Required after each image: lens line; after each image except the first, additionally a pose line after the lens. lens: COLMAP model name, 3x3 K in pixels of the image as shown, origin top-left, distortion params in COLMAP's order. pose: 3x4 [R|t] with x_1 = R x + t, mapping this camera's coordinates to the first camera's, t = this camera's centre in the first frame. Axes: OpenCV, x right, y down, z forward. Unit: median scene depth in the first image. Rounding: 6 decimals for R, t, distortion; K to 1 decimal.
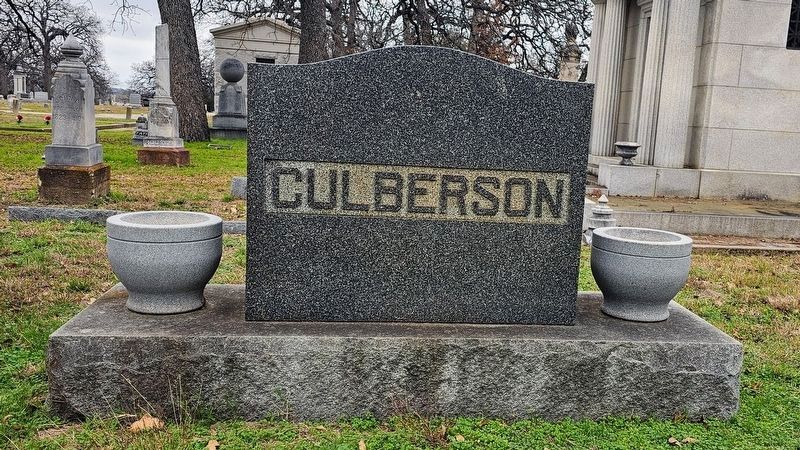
lens RADIAL K [[818.8, 0, 507.6], [0, 818.8, 226.1], [0, 0, 1]] dist [0.014132, -0.004738]
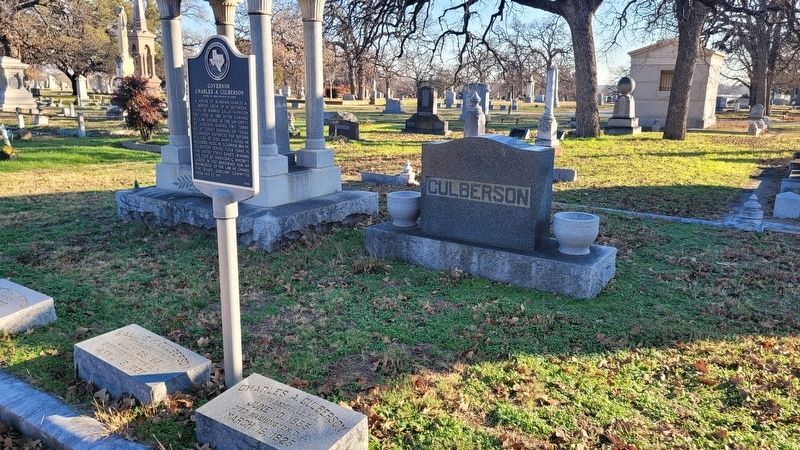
lens RADIAL K [[630.6, 0, 400.0], [0, 630.6, 225.0], [0, 0, 1]] dist [0.055118, -0.045554]
pose [[0.736221, 0.104028, -0.668698, 1.063653], [-0.067960, 0.994485, 0.079887, -0.076930], [0.673321, -0.013369, 0.739230, -0.643326]]
